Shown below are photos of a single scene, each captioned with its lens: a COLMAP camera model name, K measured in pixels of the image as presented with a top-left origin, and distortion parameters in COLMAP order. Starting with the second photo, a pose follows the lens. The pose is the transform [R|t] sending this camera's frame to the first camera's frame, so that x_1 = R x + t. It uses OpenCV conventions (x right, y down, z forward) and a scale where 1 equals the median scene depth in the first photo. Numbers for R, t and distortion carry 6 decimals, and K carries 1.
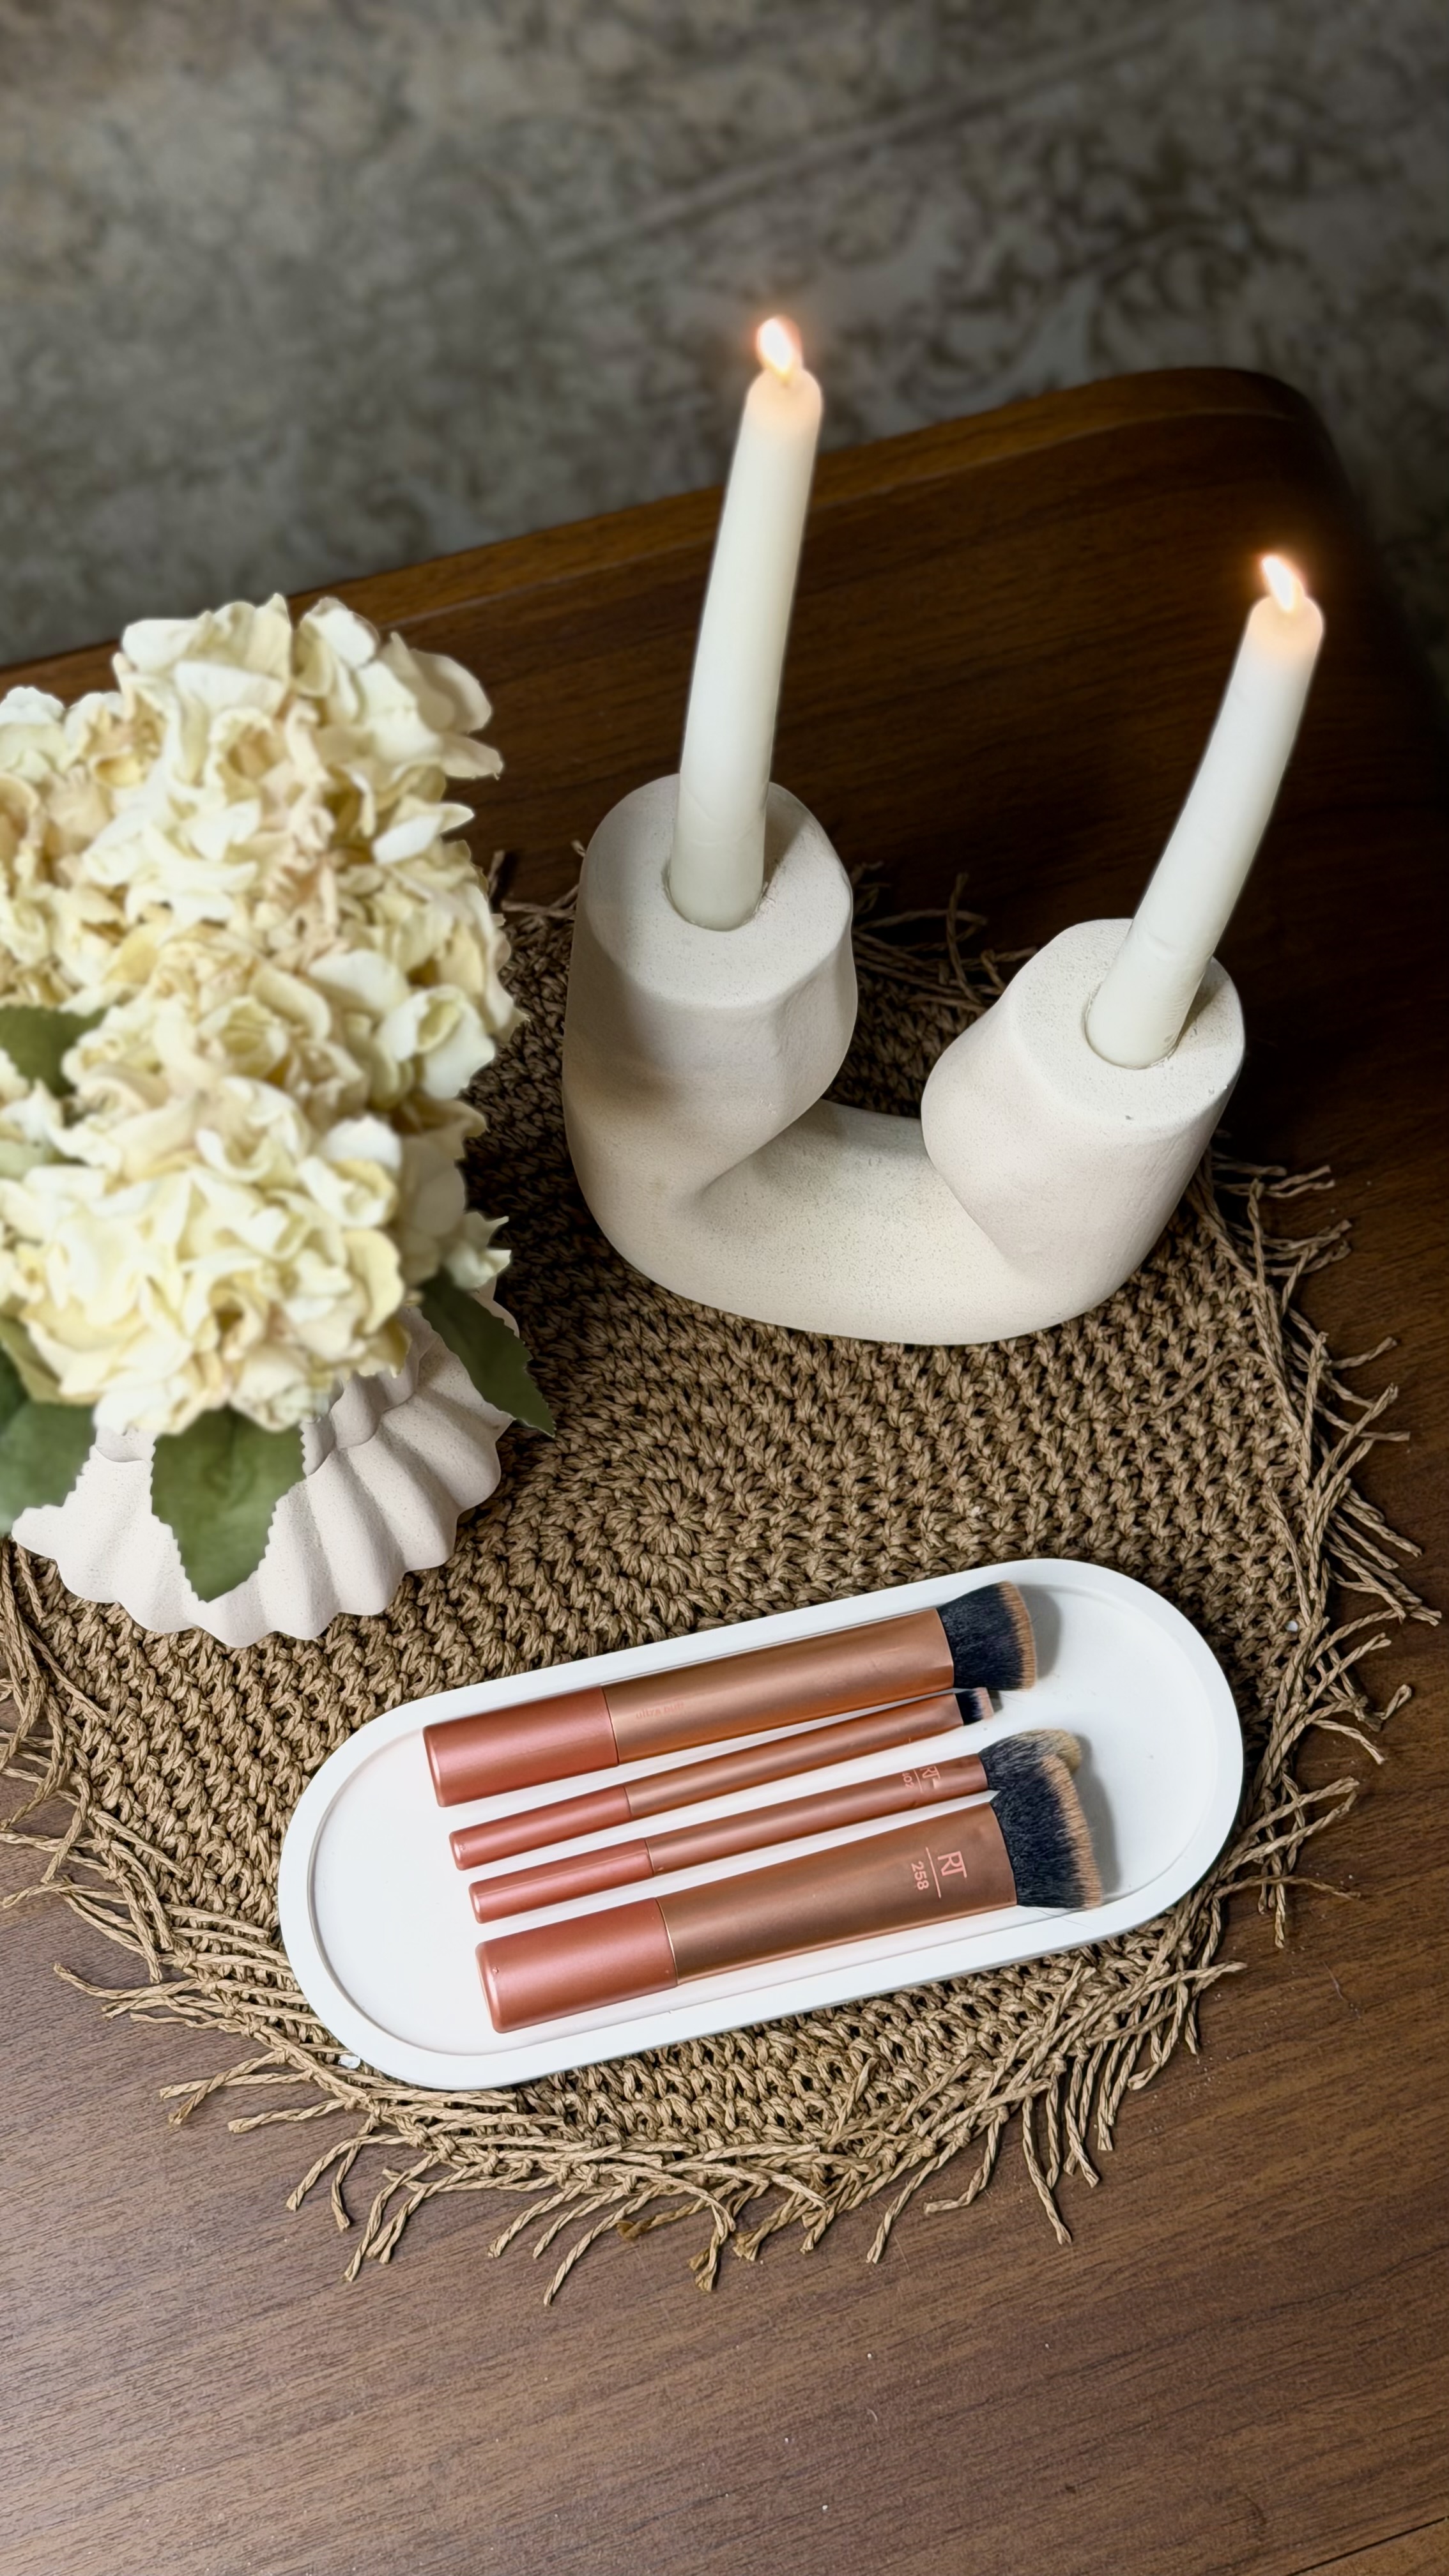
lens RADIAL K [[3779.8, 0, 731.3], [0, 3779.8, 1296.2], [0, 0, 1]] dist [0.142749, 0.000000]
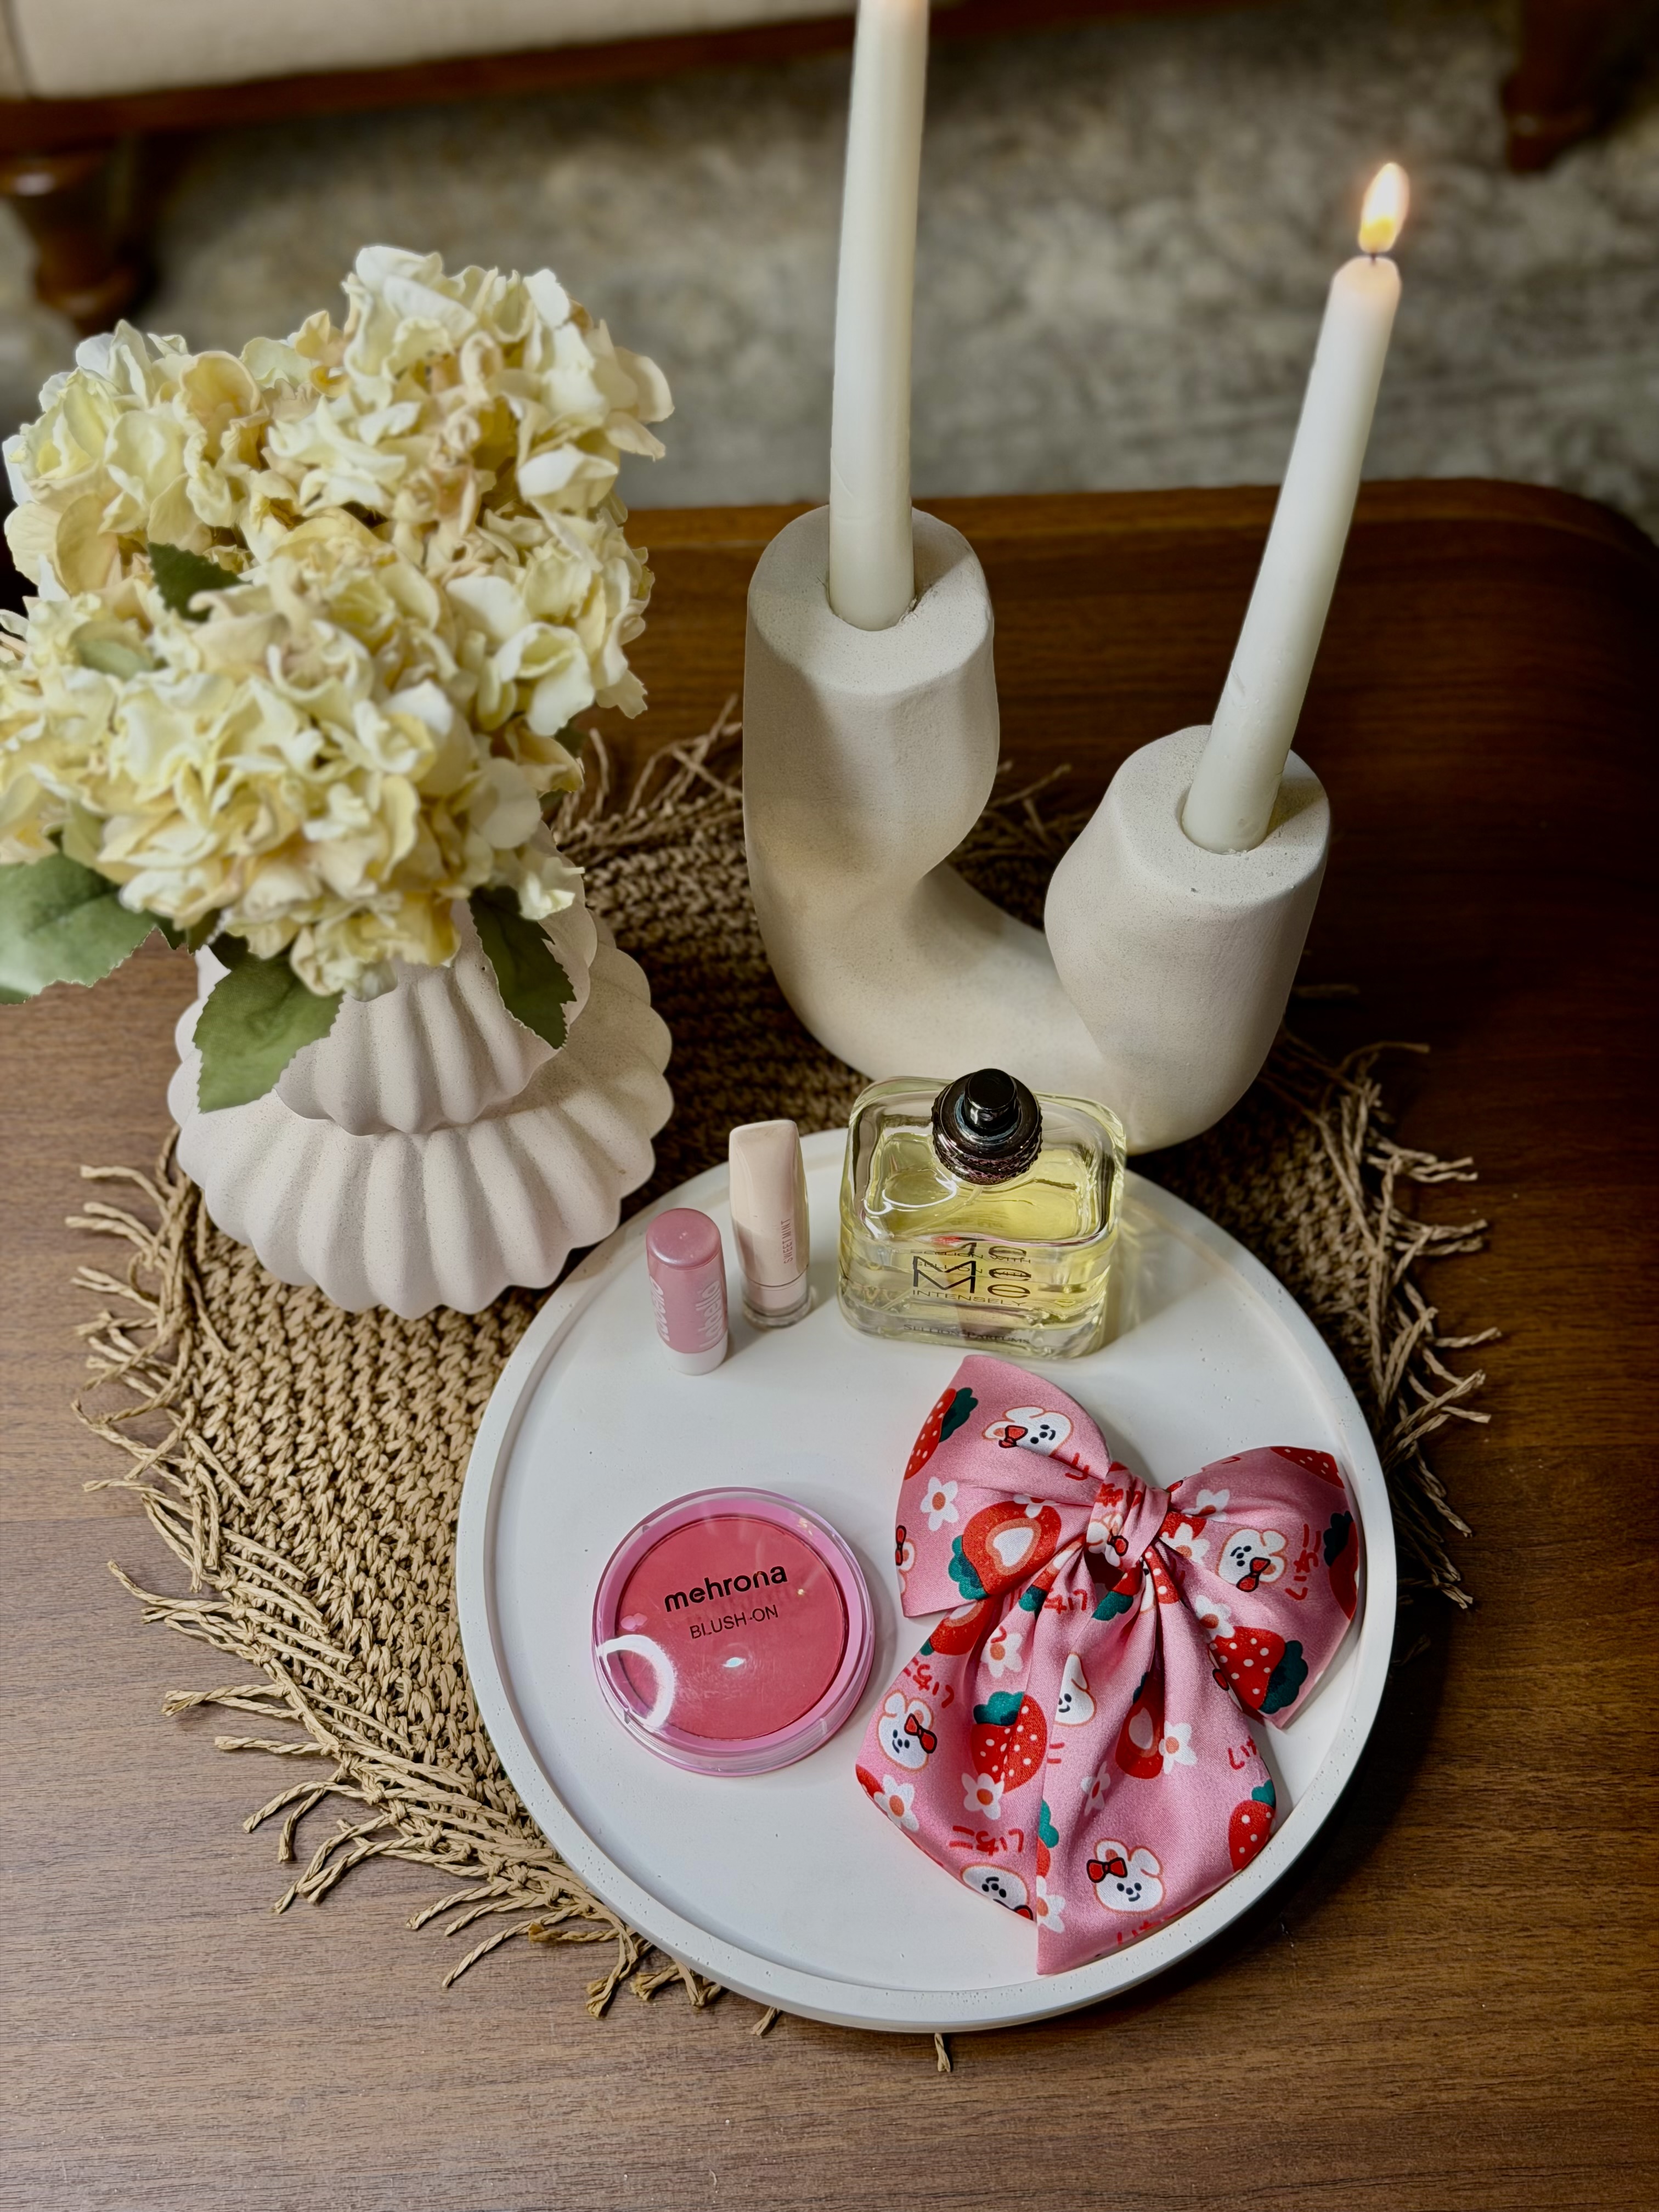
lens RADIAL K [[3245.0, 0, 817.2], [0, 3245.0, 1085.3], [0, 0, 1]] dist [0.134241, 0.000000]
pose [[0.957380, 0.224061, -0.182266, 0.153825], [-0.249806, 0.959102, -0.133115, 0.119315], [0.144986, 0.172973, 0.974197, 0.094359]]
